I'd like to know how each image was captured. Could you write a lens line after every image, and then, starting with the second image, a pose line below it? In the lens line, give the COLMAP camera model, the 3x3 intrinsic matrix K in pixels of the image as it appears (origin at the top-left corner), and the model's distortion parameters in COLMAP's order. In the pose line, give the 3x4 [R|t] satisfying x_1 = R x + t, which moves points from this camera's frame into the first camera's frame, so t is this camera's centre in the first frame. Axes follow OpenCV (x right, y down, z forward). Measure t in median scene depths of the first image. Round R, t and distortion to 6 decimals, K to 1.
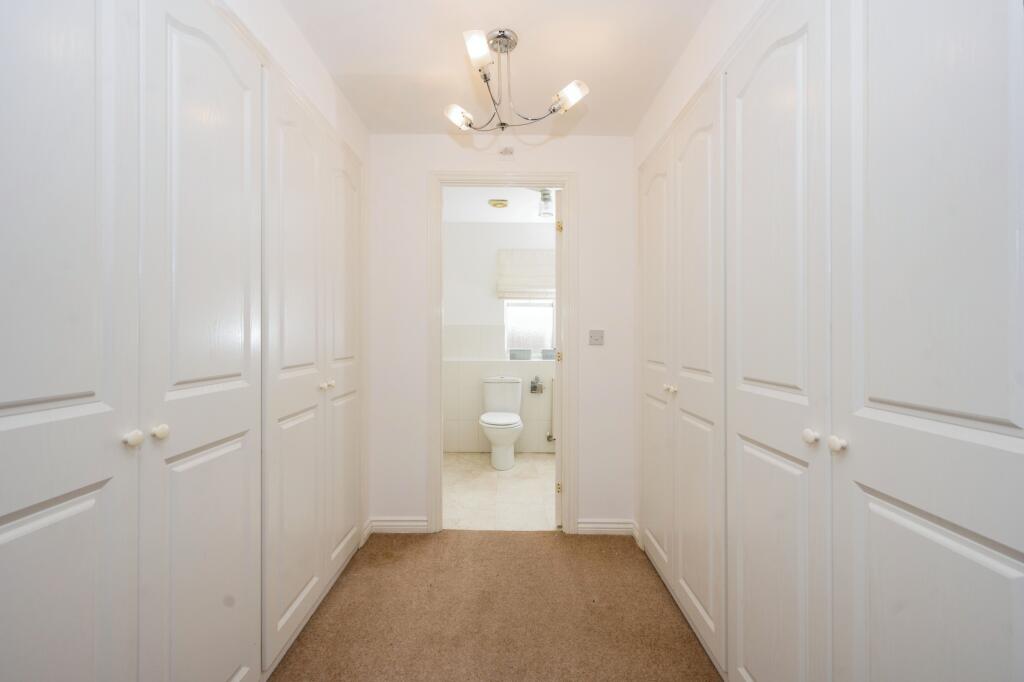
lens RADIAL K [[435.2, 0, 512.0], [0, 435.2, 341.0], [0, 0, 1]] dist [0.000085, 0.000000]
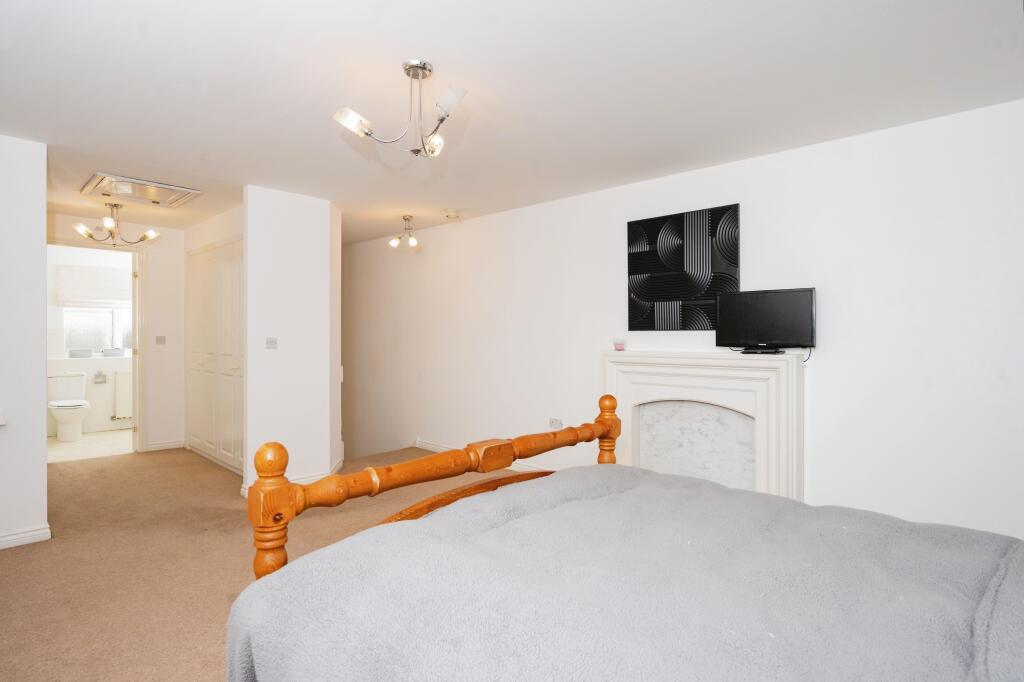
lens RADIAL K [[535.7, 0, 512.0], [0, 535.7, 341.0], [0, 0, 1]] dist [-0.000364, 0.000050]
pose [[0.695027, -0.001652, 0.718982, -0.226198], [0.001346, 0.999999, 0.000997, -0.003602], [-0.718983, 0.000275, 0.695028, -0.920195]]
